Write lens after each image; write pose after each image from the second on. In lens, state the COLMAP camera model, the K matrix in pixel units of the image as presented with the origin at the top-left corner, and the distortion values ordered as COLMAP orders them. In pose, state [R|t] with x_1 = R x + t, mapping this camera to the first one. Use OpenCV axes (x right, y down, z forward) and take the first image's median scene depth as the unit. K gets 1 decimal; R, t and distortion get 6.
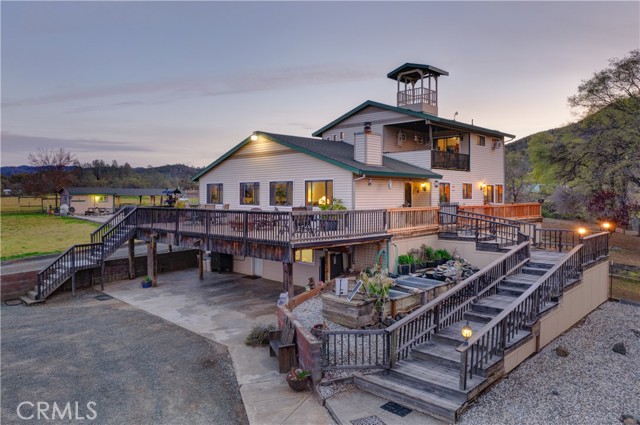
lens RADIAL K [[414.9, 0, 310.7], [0, 414.9, 212.3], [0, 0, 1]] dist [-0.093720, 0.101615]
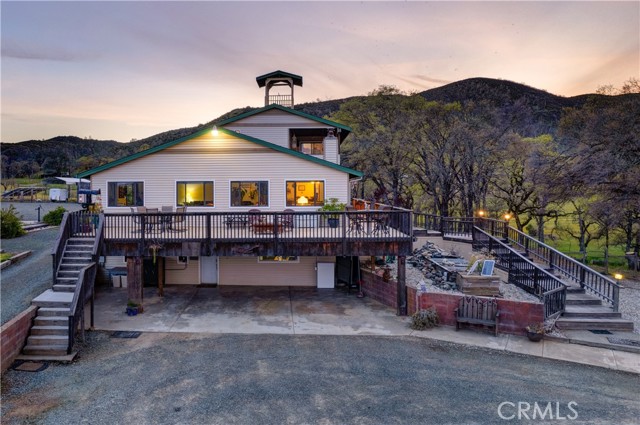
lens RADIAL K [[414.9, 0, 310.7], [0, 414.9, 212.3], [0, 0, 1]] dist [-0.093720, 0.101615]
pose [[0.779854, -0.034594, 0.625005, -0.842848], [0.031127, 0.999380, 0.016477, -0.019197], [-0.625187, 0.006604, 0.780447, 0.246219]]
